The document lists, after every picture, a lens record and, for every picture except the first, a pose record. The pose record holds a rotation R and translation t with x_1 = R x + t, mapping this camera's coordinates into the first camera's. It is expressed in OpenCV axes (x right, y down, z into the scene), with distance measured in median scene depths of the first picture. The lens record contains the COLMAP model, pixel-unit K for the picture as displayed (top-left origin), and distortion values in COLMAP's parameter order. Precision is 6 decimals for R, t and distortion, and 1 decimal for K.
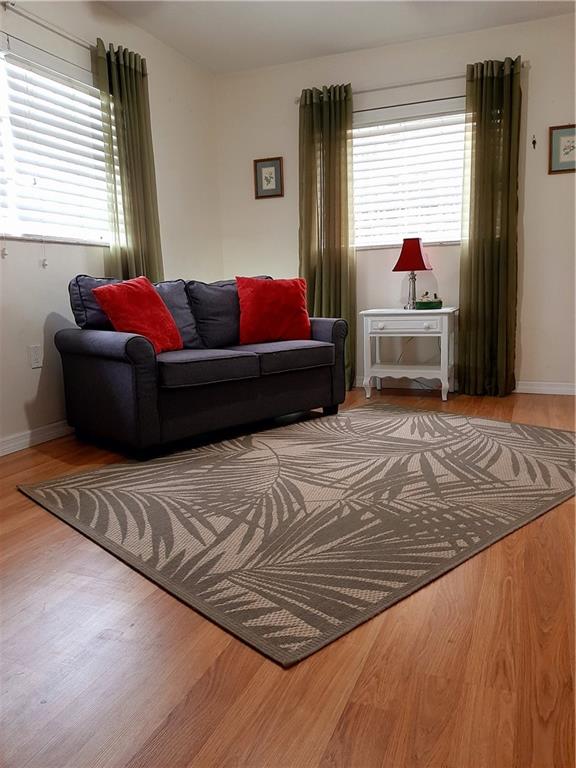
lens RADIAL K [[600.4, 0, 287.2], [0, 600.4, 375.2], [0, 0, 1]] dist [0.067414, -0.103027]
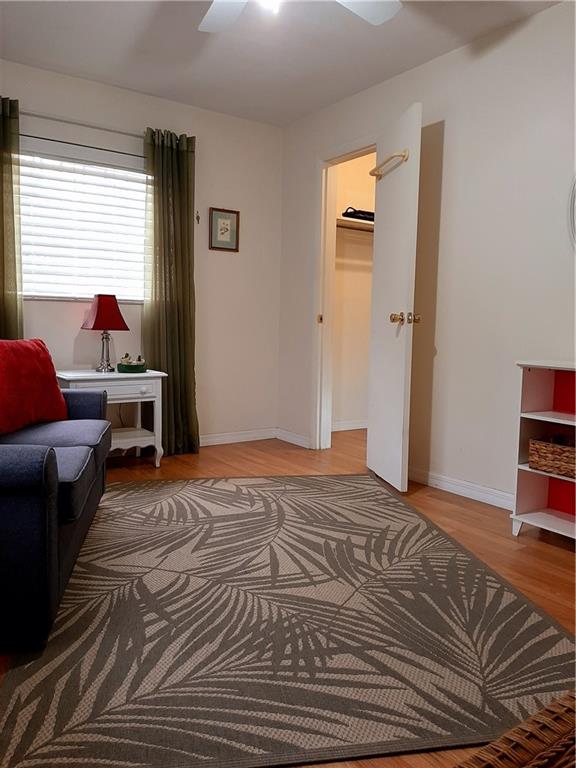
lens RADIAL K [[600.4, 0, 302.7], [0, 600.4, 370.1], [0, 0, 1]] dist [0.067414, -0.103027]
pose [[0.523564, -0.031570, 0.851402, -0.678793], [0.084842, 0.996278, -0.015231, -0.122160], [-0.847752, 0.080209, 0.524293, 0.463346]]
